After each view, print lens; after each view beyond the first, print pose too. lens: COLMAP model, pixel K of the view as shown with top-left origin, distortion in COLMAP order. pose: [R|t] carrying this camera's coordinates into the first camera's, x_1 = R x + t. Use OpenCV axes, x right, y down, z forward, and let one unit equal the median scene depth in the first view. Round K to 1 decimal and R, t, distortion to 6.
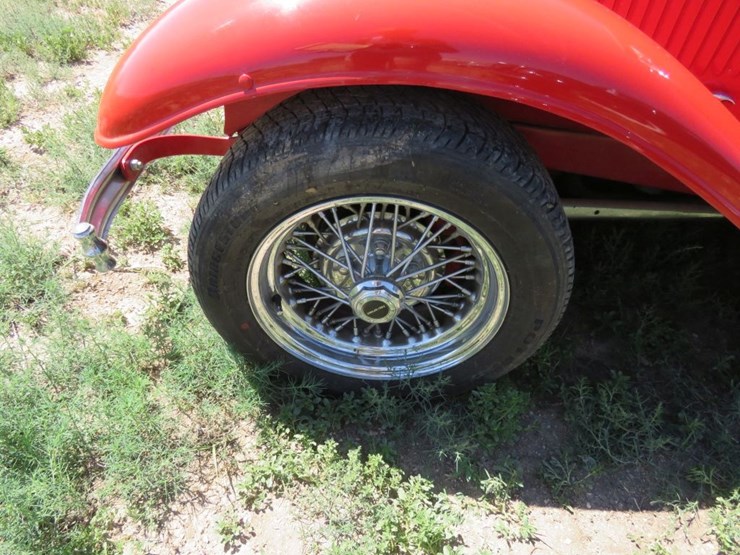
lens RADIAL K [[479.3, 0, 366.4], [0, 479.3, 291.7], [0, 0, 1]] dist [-0.010501, 0.005477]
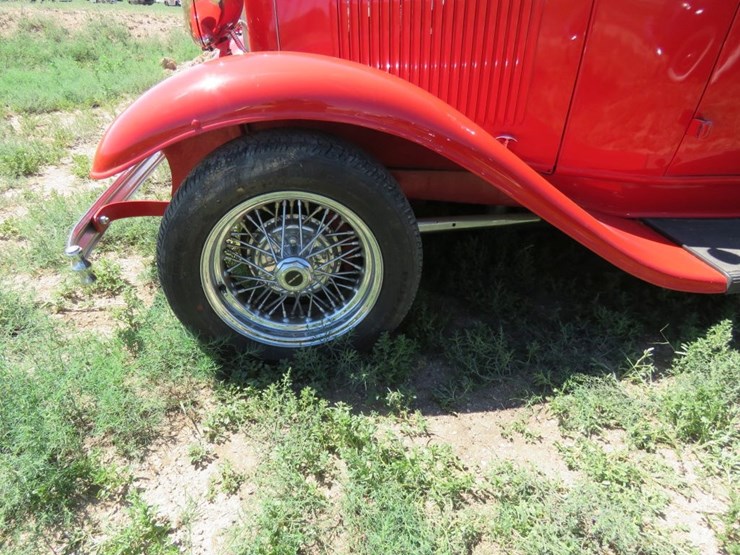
lens RADIAL K [[479.3, 0, 365.8], [0, 479.3, 288.3], [0, 0, 1]] dist [-0.010501, 0.005477]
pose [[0.985405, -0.108333, 0.131302, 0.037585], [0.134726, 0.967808, -0.212597, 0.370972], [-0.104044, 0.227184, 0.968278, -0.376883]]
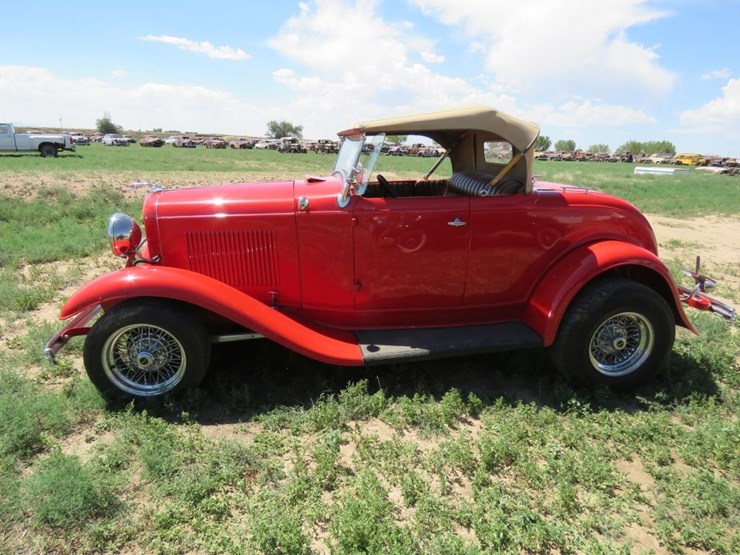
lens RADIAL K [[479.3, 0, 361.4], [0, 479.3, 282.2], [0, 0, 1]] dist [-0.010501, 0.005477]
pose [[0.982708, -0.089358, 0.162175, 0.917007], [0.153404, 0.883393, -0.442815, 1.134117], [-0.103695, 0.460036, 0.881825, -2.086427]]
